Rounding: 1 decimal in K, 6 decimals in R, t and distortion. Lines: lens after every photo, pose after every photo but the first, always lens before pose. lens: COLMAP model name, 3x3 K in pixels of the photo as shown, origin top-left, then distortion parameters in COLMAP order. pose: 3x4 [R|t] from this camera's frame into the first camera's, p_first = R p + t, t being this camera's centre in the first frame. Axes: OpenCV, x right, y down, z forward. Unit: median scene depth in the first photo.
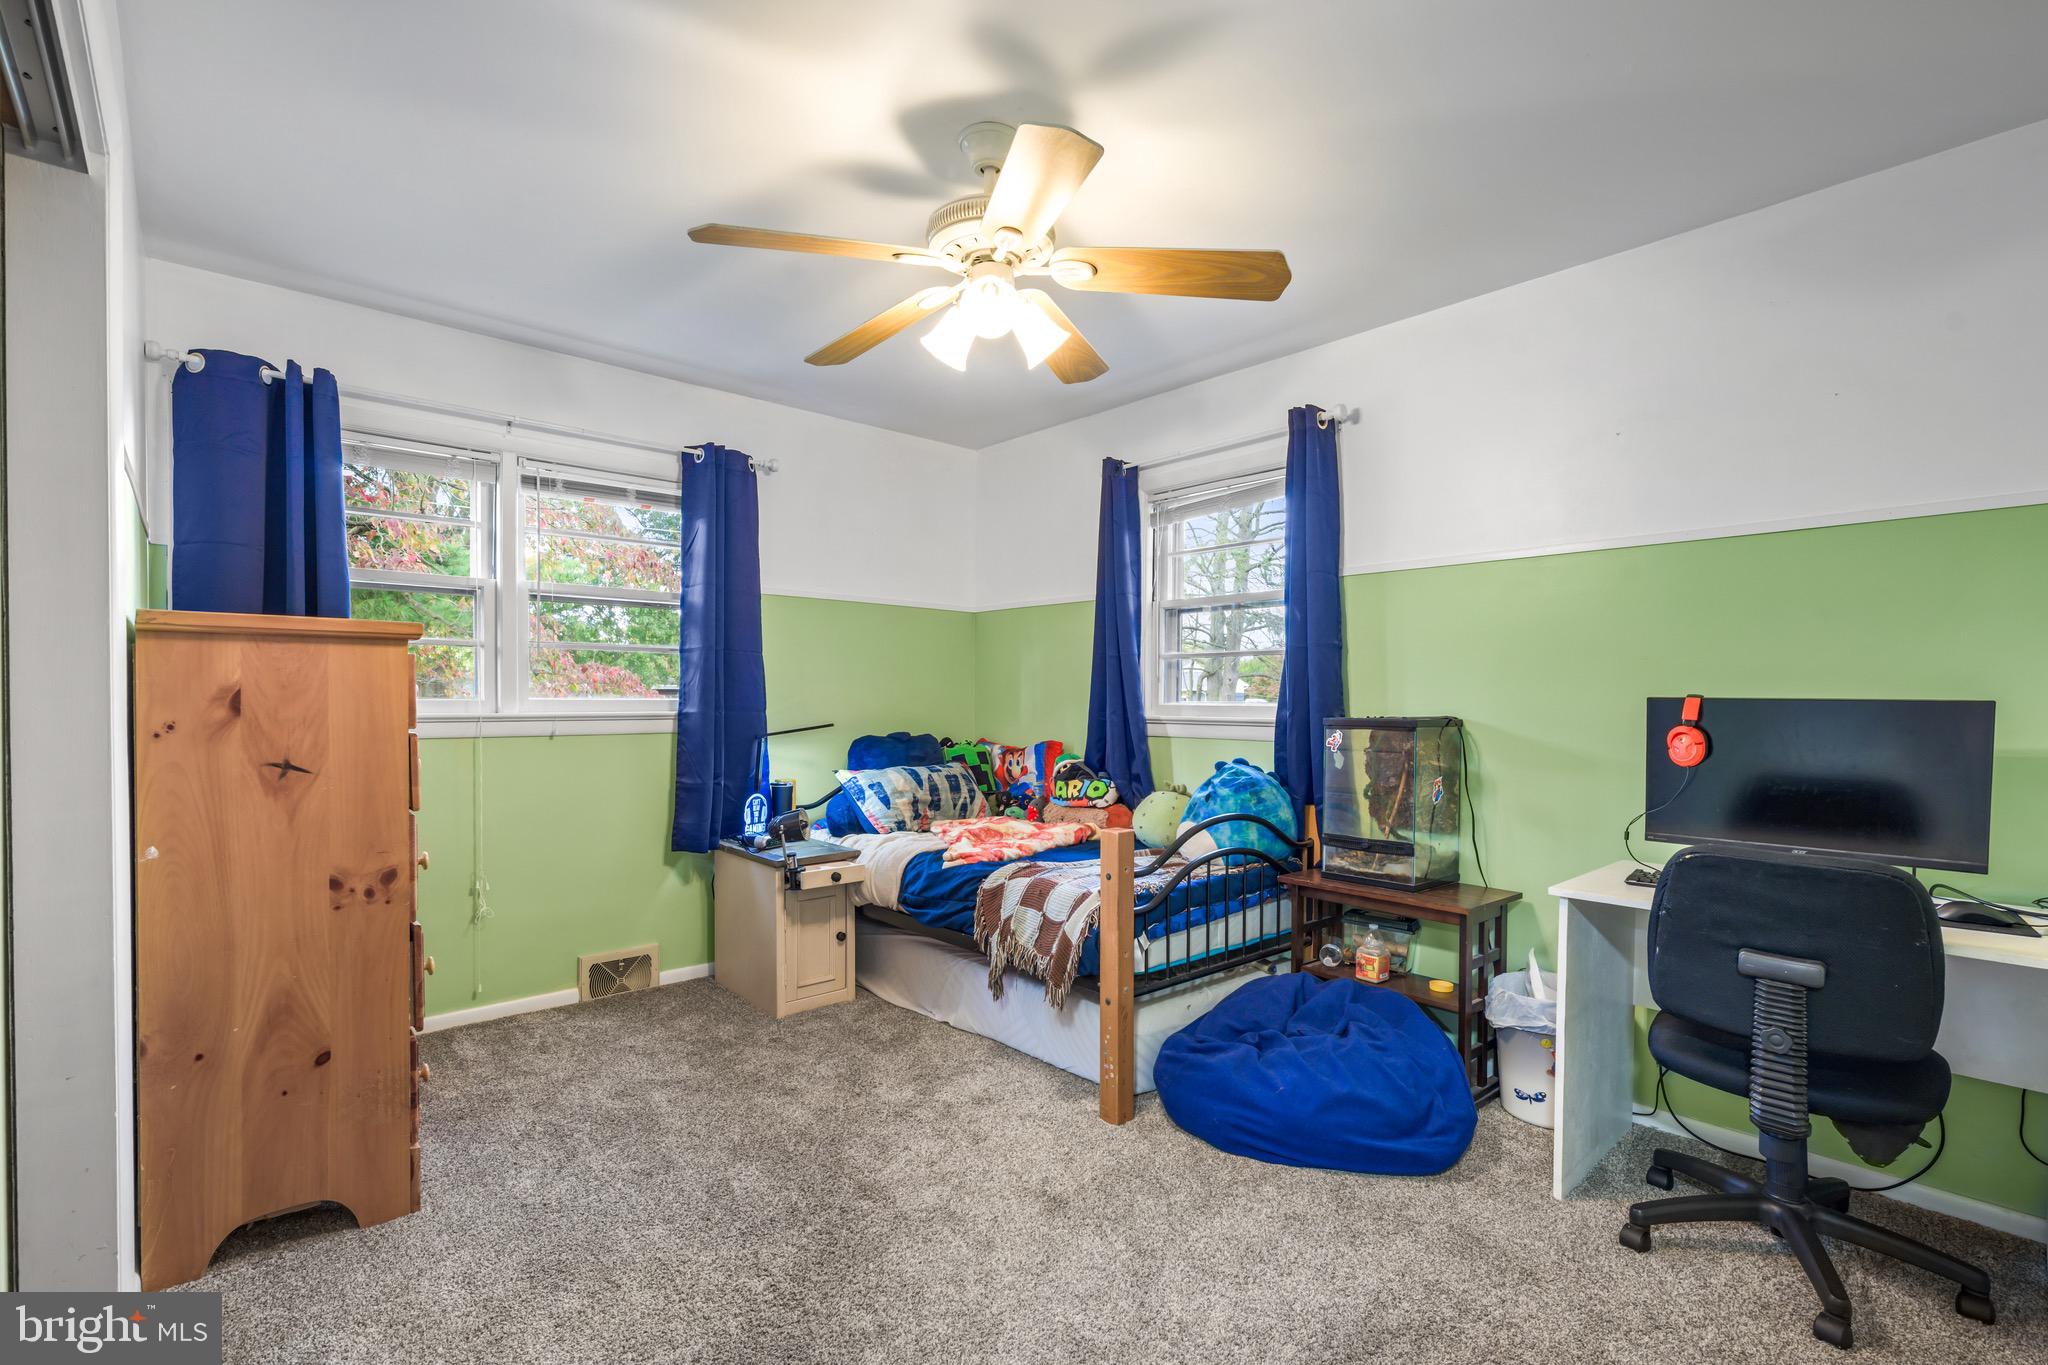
lens RADIAL K [[930.1, 0, 1023.4], [0, 930.1, 703.4], [0, 0, 1]] dist [0.000812, 0.000181]
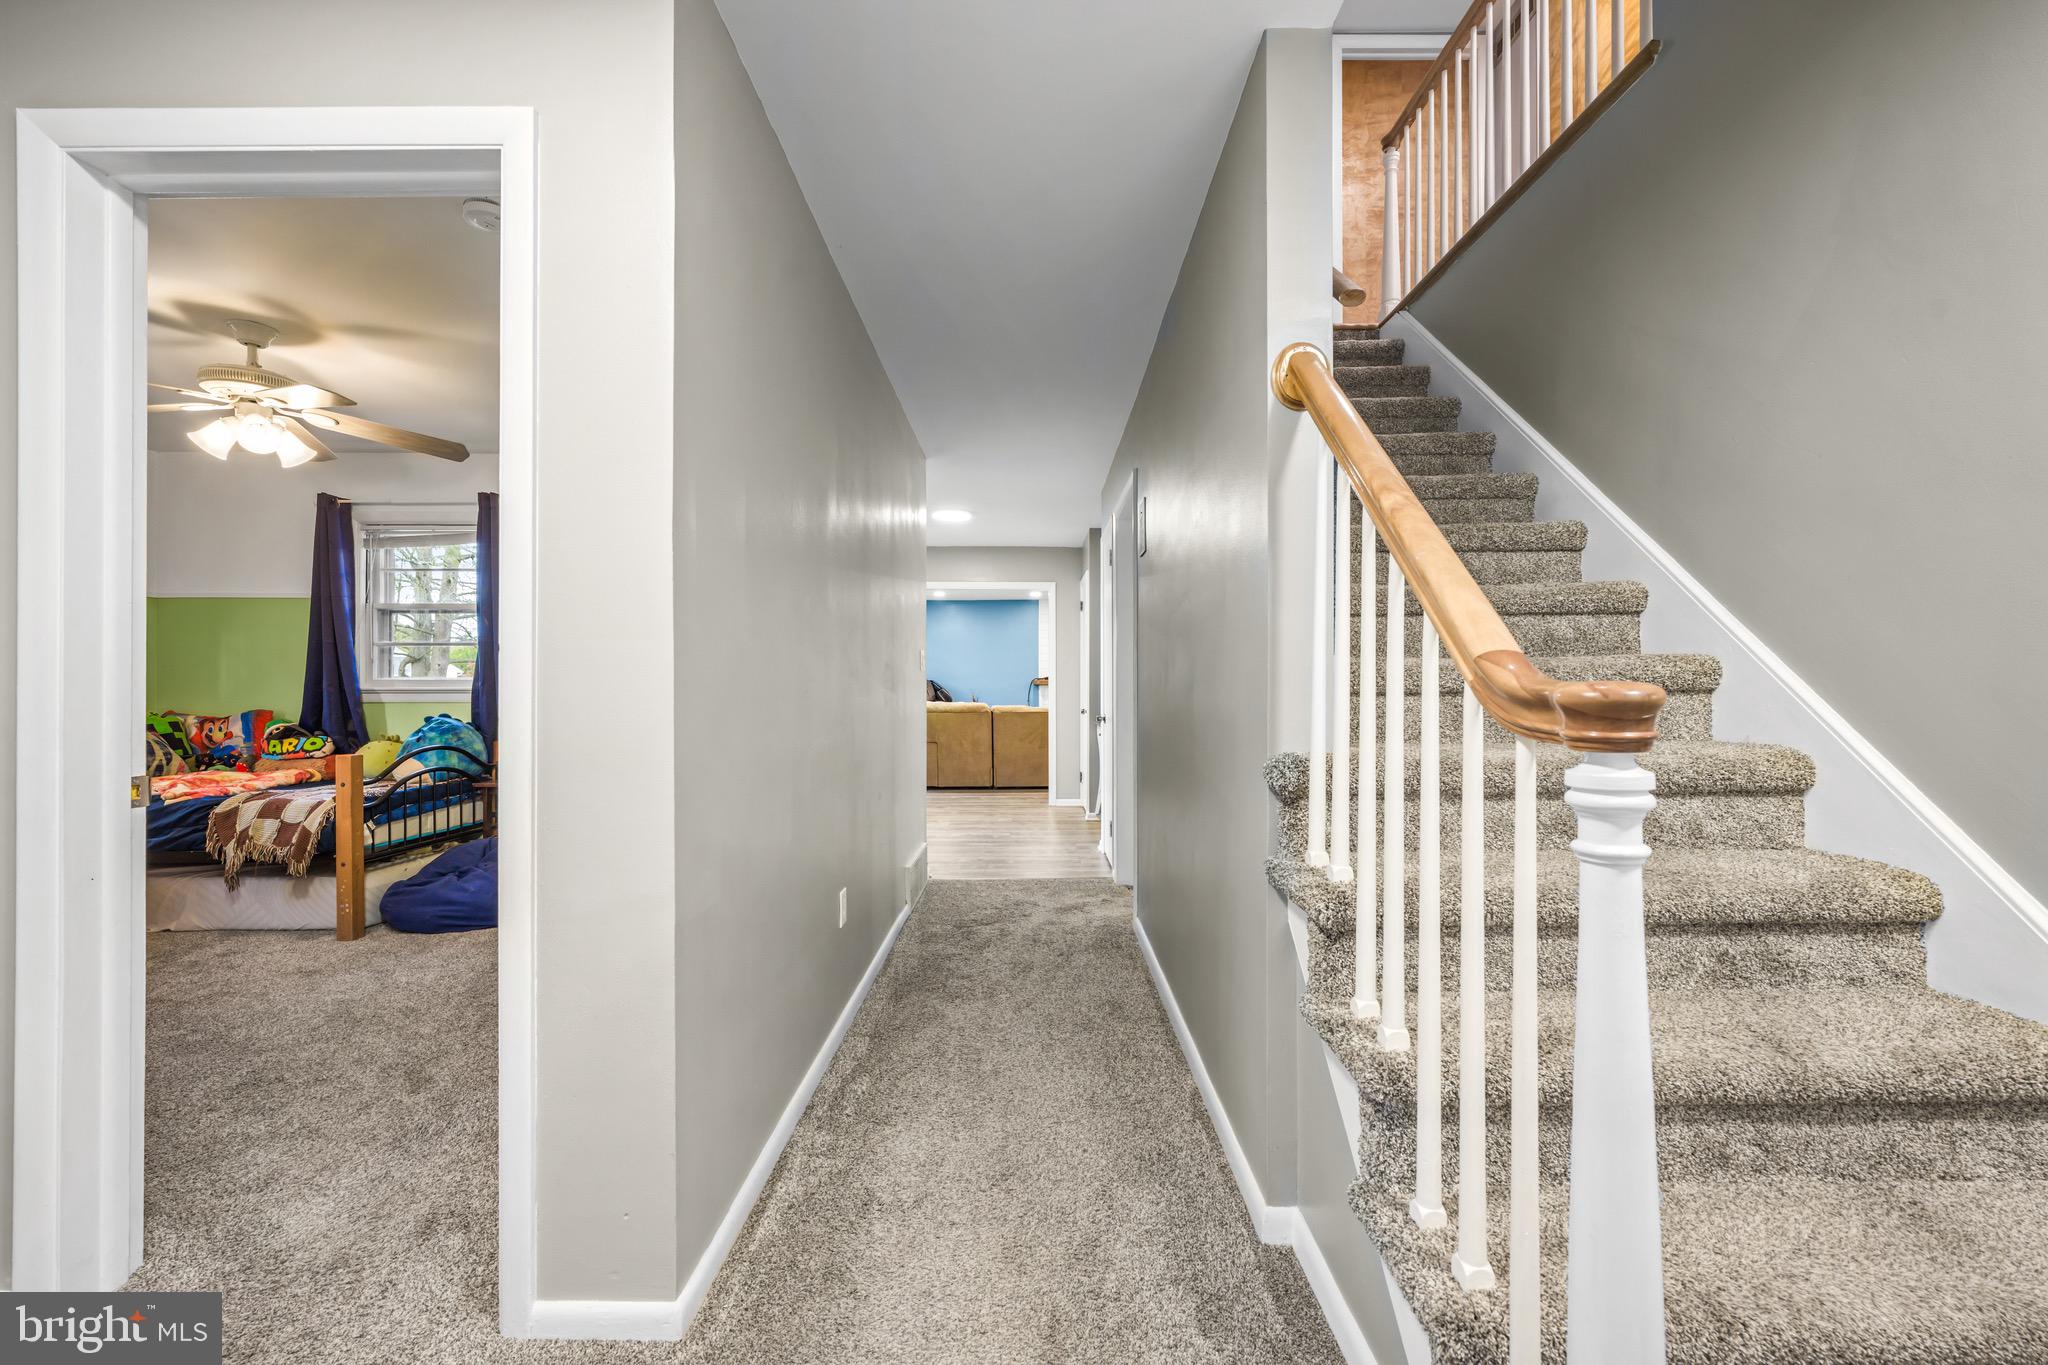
lens RADIAL K [[812.2, 0, 1023.5], [0, 812.2, 696.0], [0, 0, 1]] dist [-0.001237, 0.000446]
pose [[0.666506, -0.012509, 0.745395, -0.126921], [0.006412, 0.999918, 0.011047, 0.023024], [-0.745473, -0.002583, 0.666531, -0.602689]]
